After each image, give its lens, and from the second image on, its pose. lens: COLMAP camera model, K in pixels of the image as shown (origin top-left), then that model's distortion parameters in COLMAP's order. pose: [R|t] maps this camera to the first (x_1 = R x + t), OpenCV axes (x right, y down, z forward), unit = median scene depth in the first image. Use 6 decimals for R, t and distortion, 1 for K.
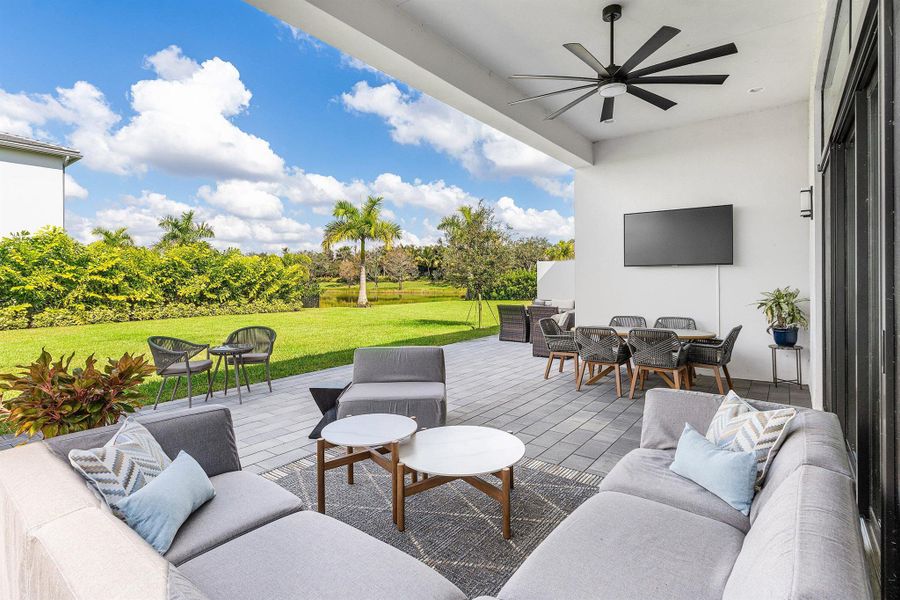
lens RADIAL K [[412.1, 0, 455.8], [0, 412.1, 277.0], [0, 0, 1]] dist [-0.005541, -0.001462]
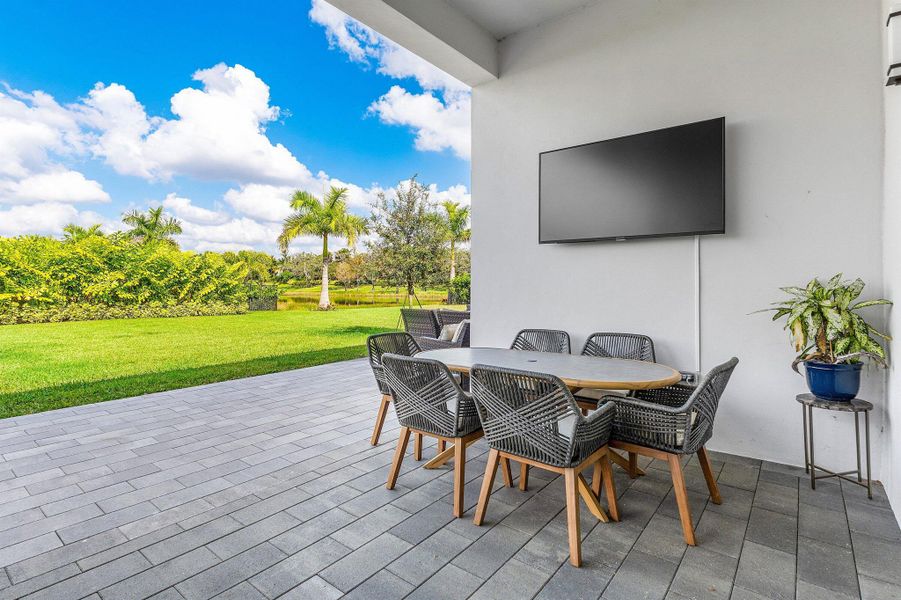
lens RADIAL K [[412.6, 0, 457.0], [0, 412.6, 282.5], [0, 0, 1]] dist [-0.005541, -0.001462]
pose [[0.999726, 0.009094, -0.021587, 0.117430], [-0.009054, 0.999957, 0.001945, 0.011081], [0.021604, -0.001749, 0.999765, 0.160182]]
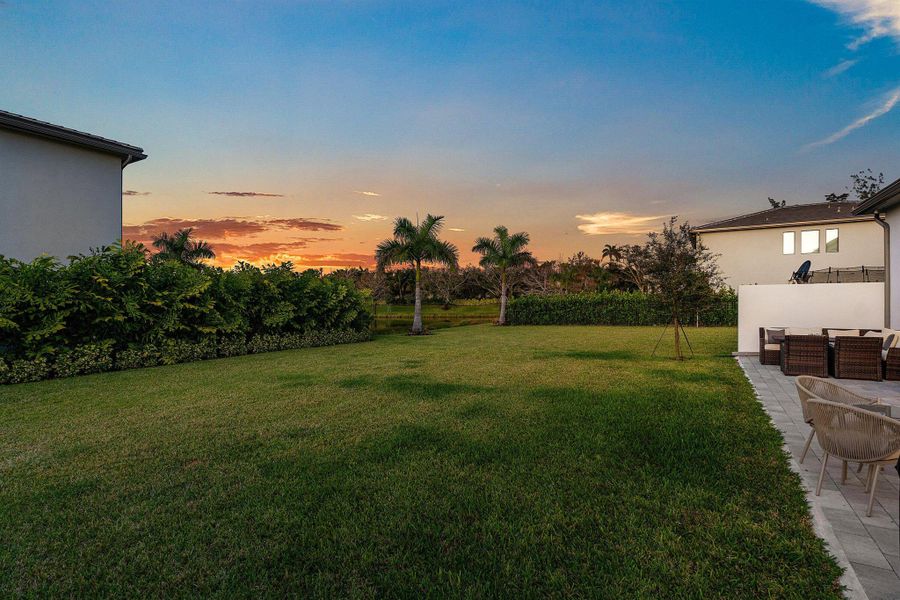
lens RADIAL K [[412.1, 0, 446.2], [0, 412.1, 302.5], [0, 0, 1]] dist [-0.005541, -0.001462]
pose [[0.994050, -0.004008, 0.108849, -0.387898], [0.003460, 0.999980, 0.005225, -0.005300], [-0.108868, -0.004818, 0.994045, 0.118283]]
